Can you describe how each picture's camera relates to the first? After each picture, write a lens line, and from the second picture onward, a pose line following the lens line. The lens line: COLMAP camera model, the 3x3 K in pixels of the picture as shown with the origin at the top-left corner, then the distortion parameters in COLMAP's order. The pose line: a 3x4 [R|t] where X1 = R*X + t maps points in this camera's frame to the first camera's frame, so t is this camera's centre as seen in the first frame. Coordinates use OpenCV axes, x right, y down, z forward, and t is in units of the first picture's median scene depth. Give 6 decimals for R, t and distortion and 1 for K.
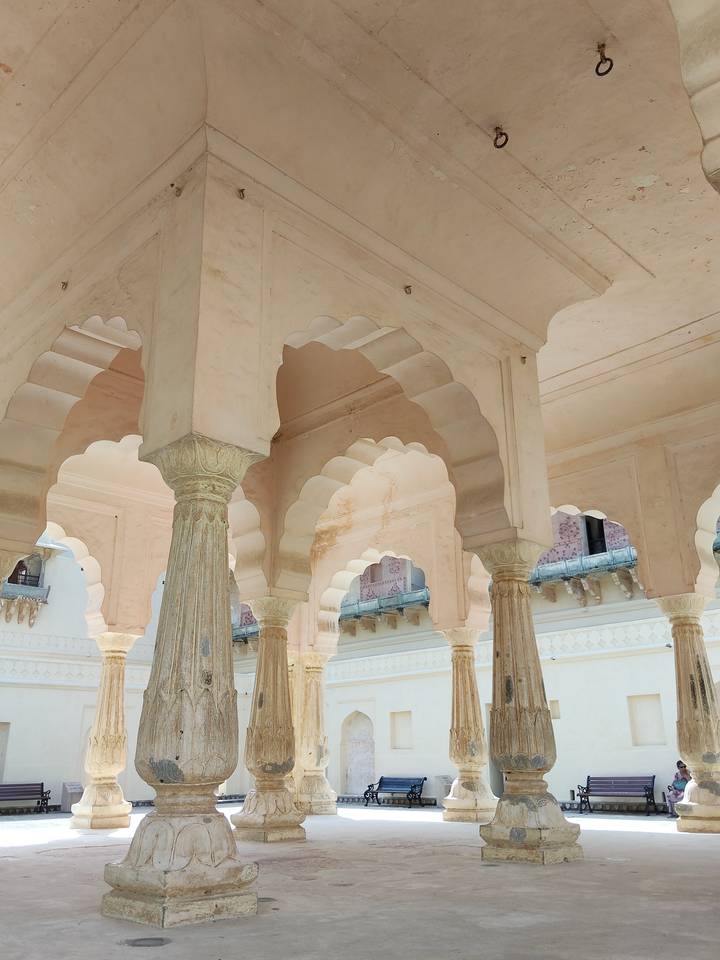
lens RADIAL K [[810.5, 0, 360.0], [0, 810.5, 480.0], [0, 0, 1]] dist [0.108209, -0.194012]
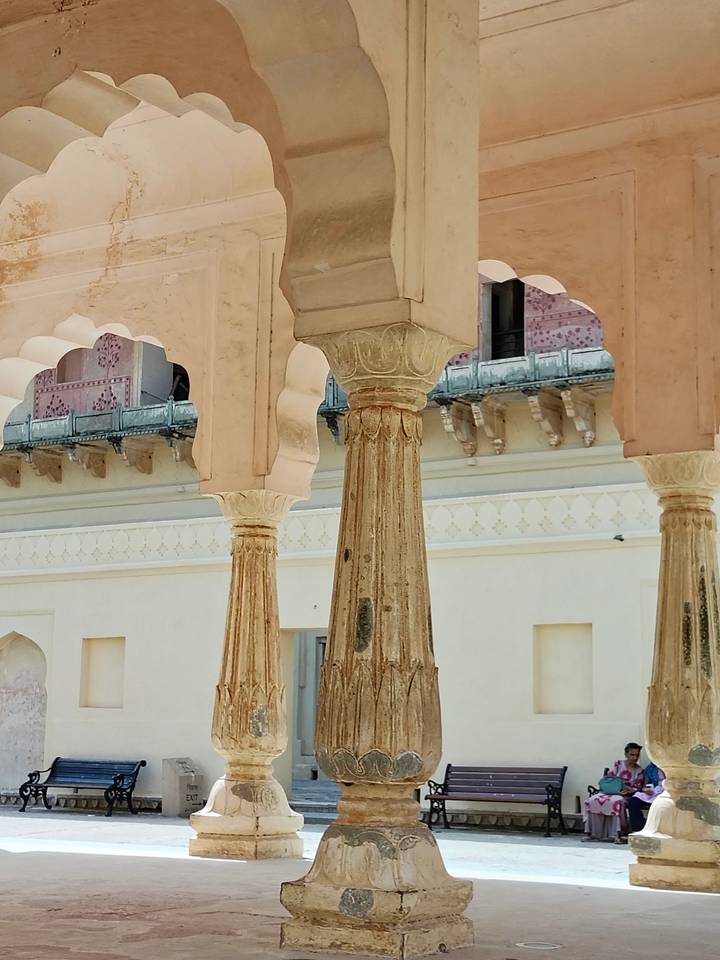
lens RADIAL K [[1611.4, 0, 375.6], [0, 1611.4, 479.4], [0, 0, 1]] dist [0.119001, -0.158364]
pose [[0.975460, 0.059122, 0.212092, -0.017157], [-0.096137, 0.980966, 0.168709, 0.002912], [-0.198080, -0.184958, 0.962577, 0.054498]]
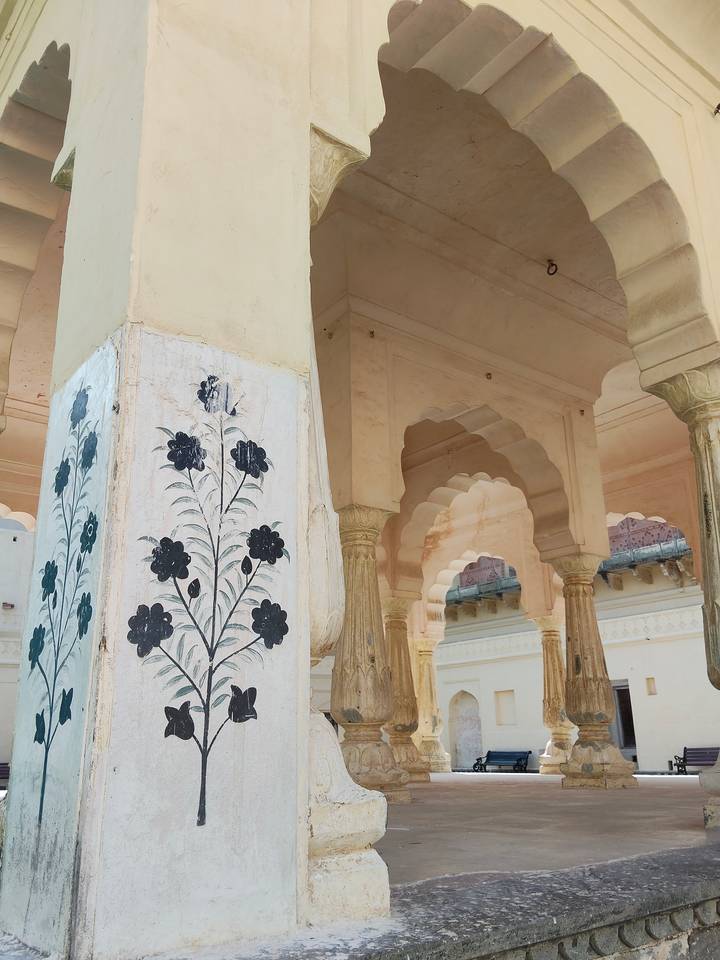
lens RADIAL K [[810.5, 0, 360.0], [0, 810.5, 480.0], [0, 0, 1]] dist [0.108209, -0.194012]
pose [[0.992309, -0.044896, -0.115354, -0.004680], [0.047098, 0.998755, 0.016440, -0.065825], [0.114473, -0.021746, 0.993188, -0.282500]]
